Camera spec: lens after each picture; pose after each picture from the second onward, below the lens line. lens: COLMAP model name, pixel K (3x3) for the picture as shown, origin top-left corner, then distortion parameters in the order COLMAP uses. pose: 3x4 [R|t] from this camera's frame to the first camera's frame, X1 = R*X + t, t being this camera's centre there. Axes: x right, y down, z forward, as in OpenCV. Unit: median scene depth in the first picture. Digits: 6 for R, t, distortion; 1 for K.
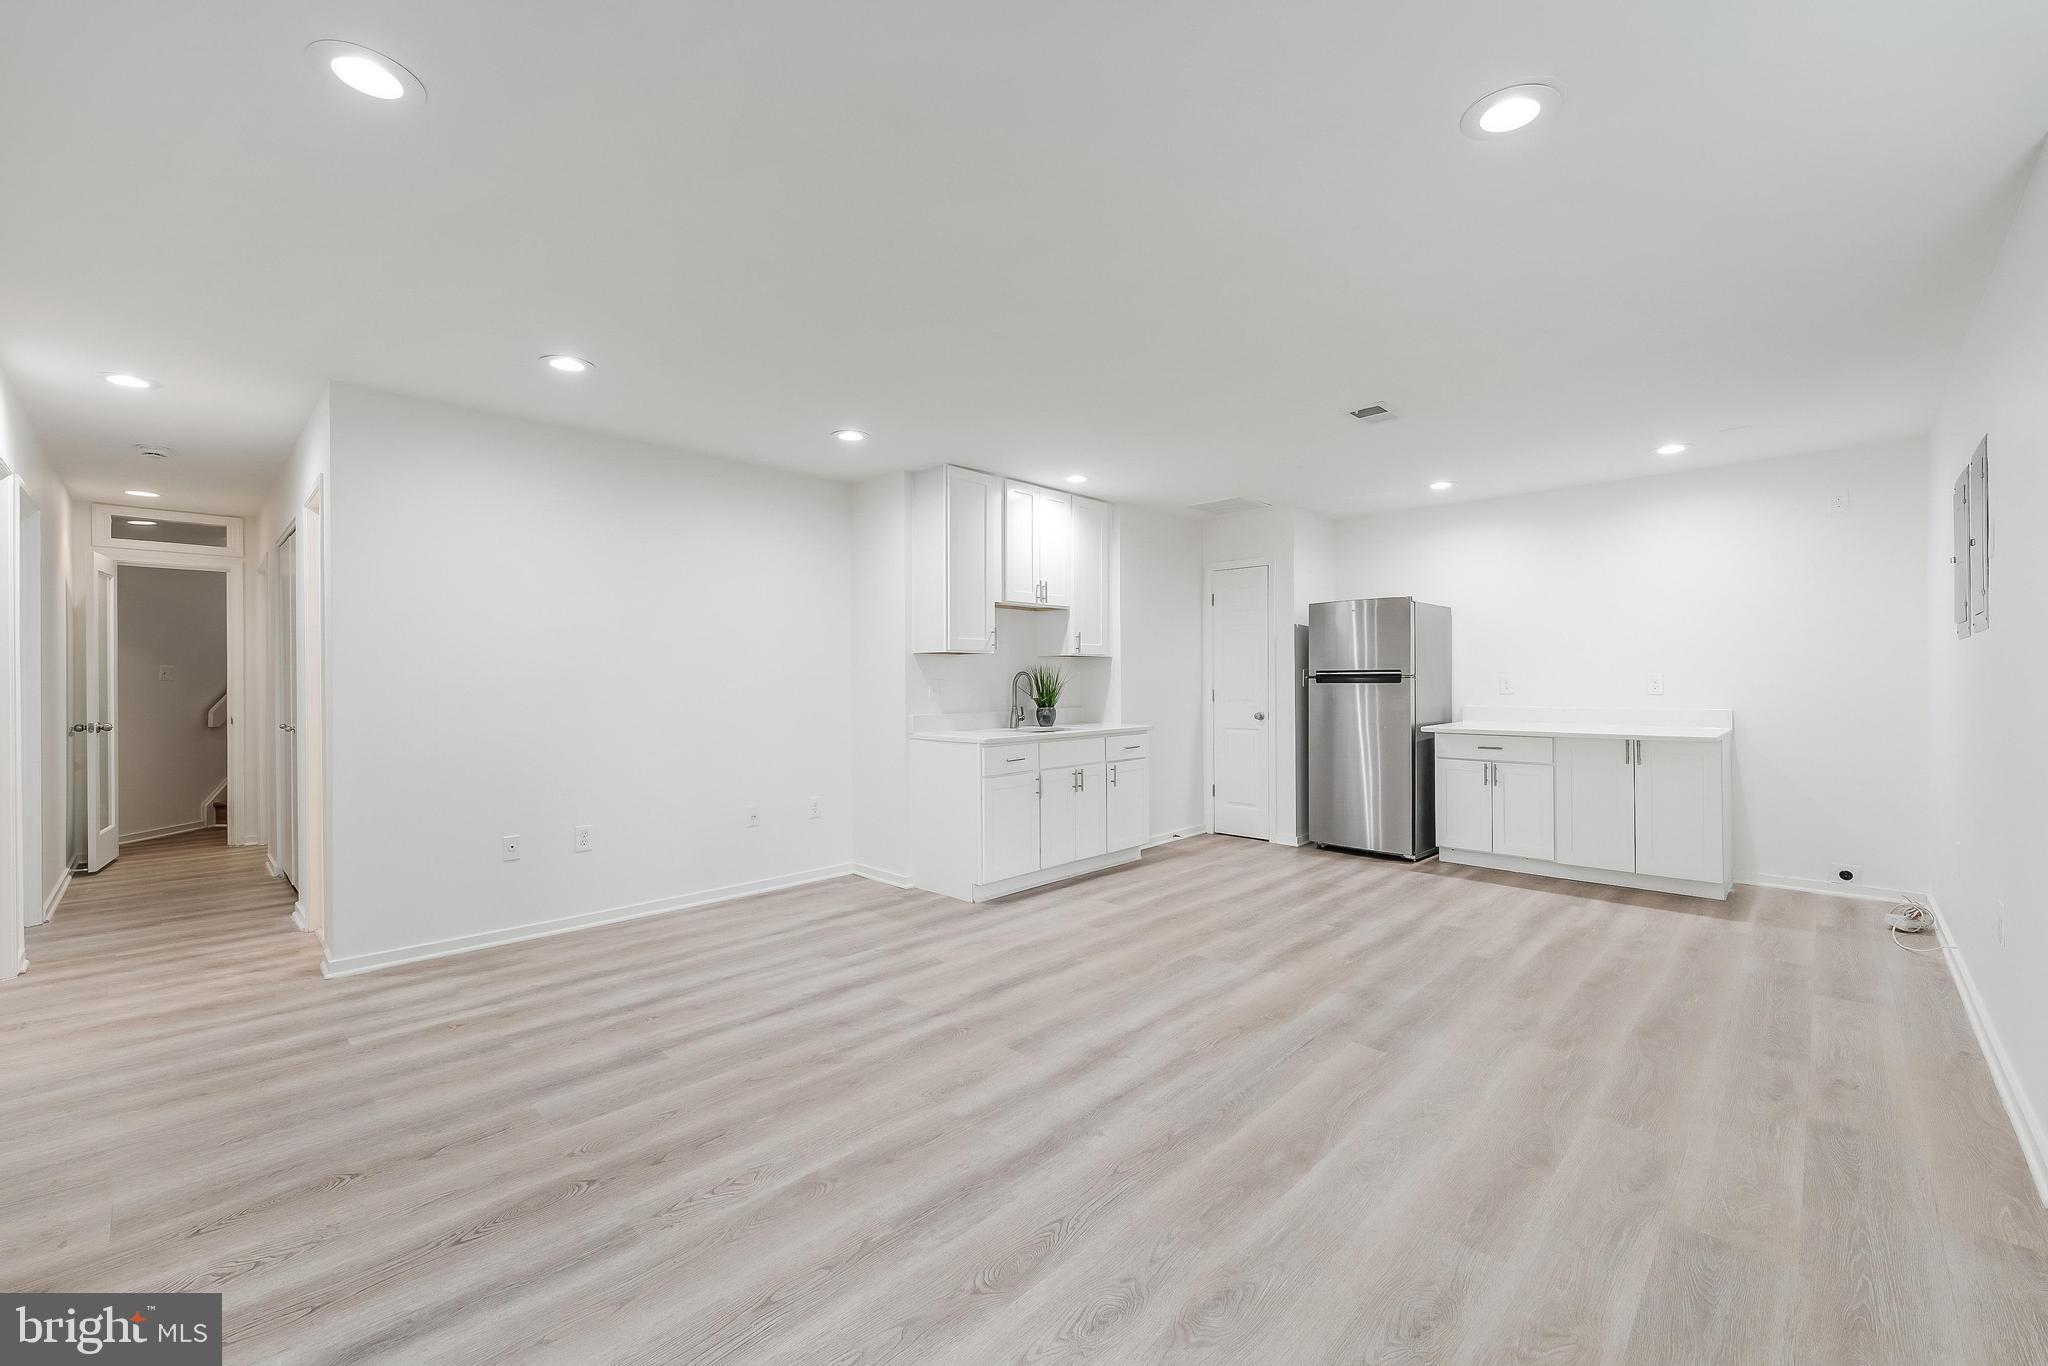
lens RADIAL K [[820.8, 0, 1032.1], [0, 820.8, 675.4], [0, 0, 1]] dist [-0.000119, -0.000094]
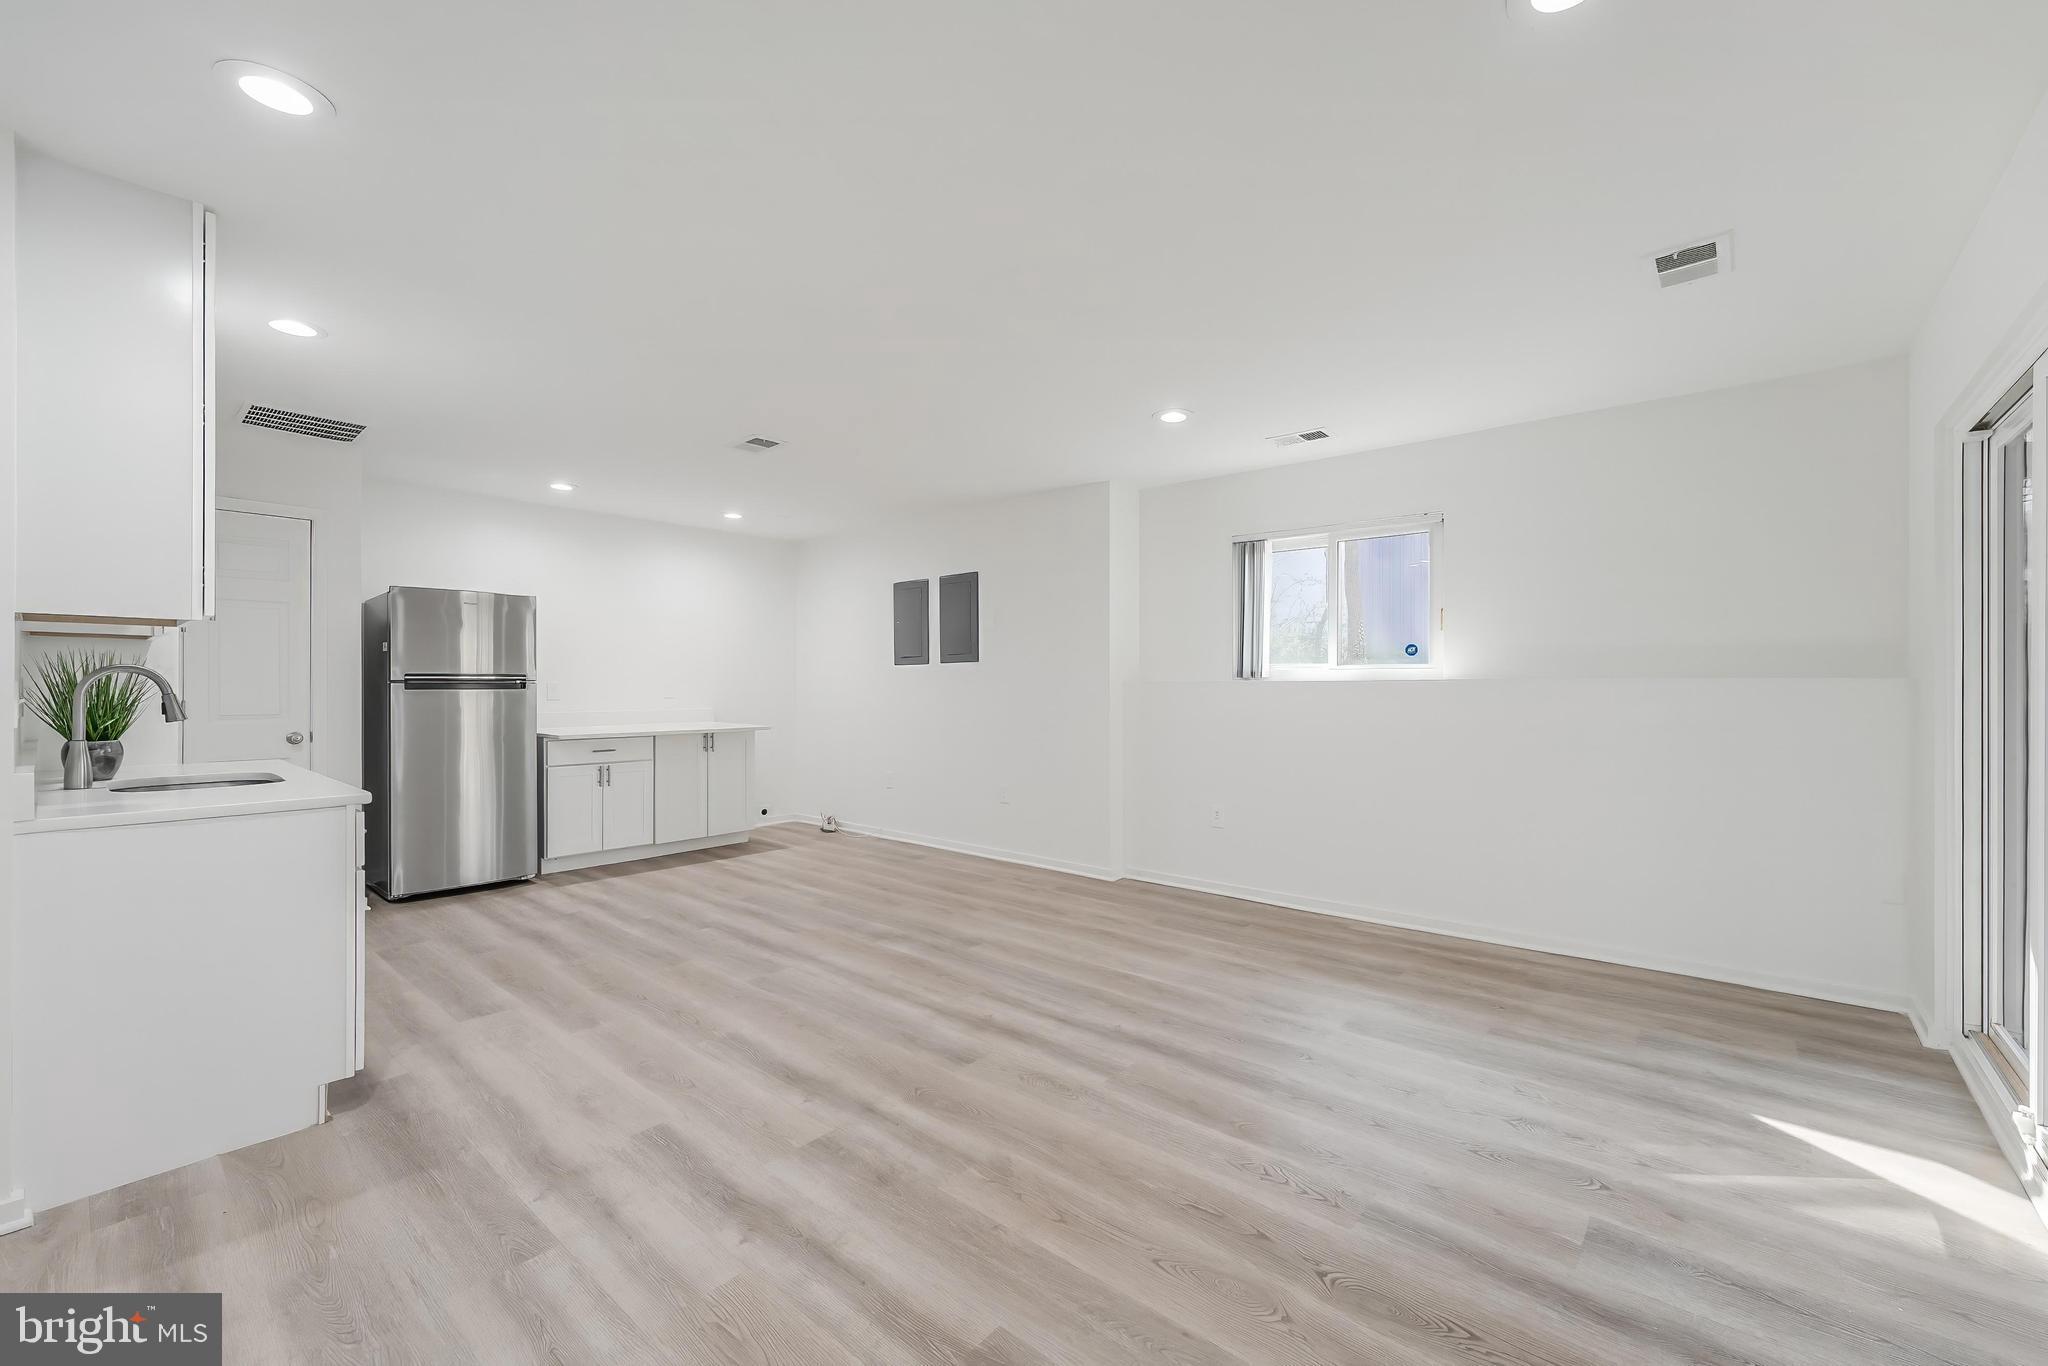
lens RADIAL K [[828.8, 0, 1024.0], [0, 828.8, 683.0], [0, 0, 1]] dist [0.000689, 0.000104]
pose [[-0.057710, 0.007370, 0.998306, -0.772628], [-0.005048, 0.999958, -0.007674, 0.010795], [-0.998321, -0.005483, -0.057670, 0.763903]]
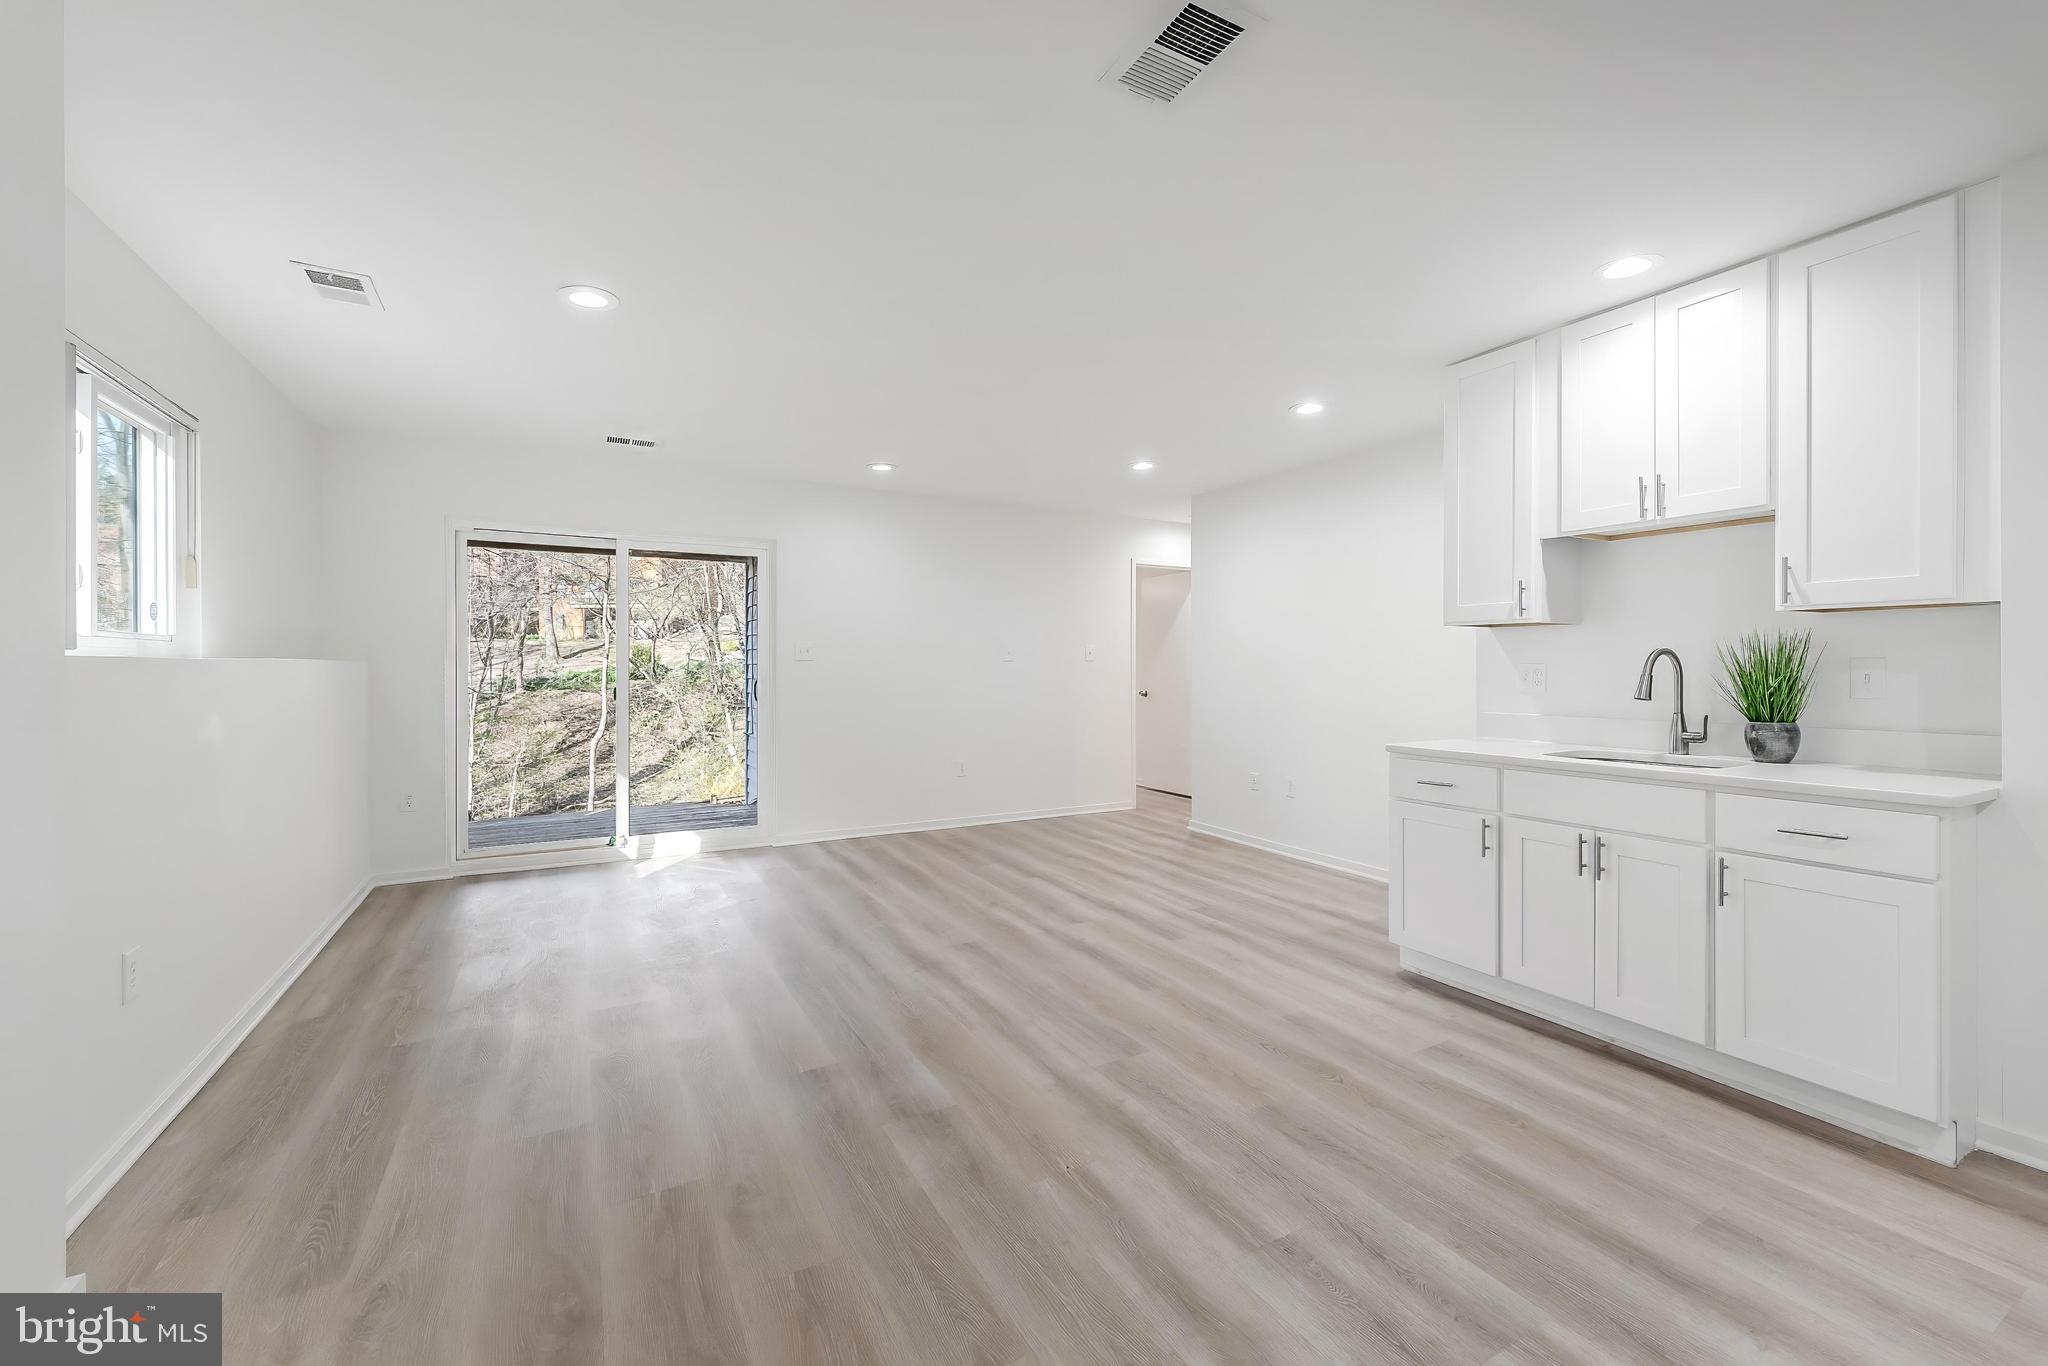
lens RADIAL K [[820.8, 0, 1032.1], [0, 820.8, 675.4], [0, 0, 1]] dist [-0.000119, -0.000094]
pose [[-0.287850, 0.015363, -0.957552, 0.925670], [0.006640, 0.999879, 0.014046, 0.003357], [0.957653, -0.002315, -0.287917, 1.137929]]
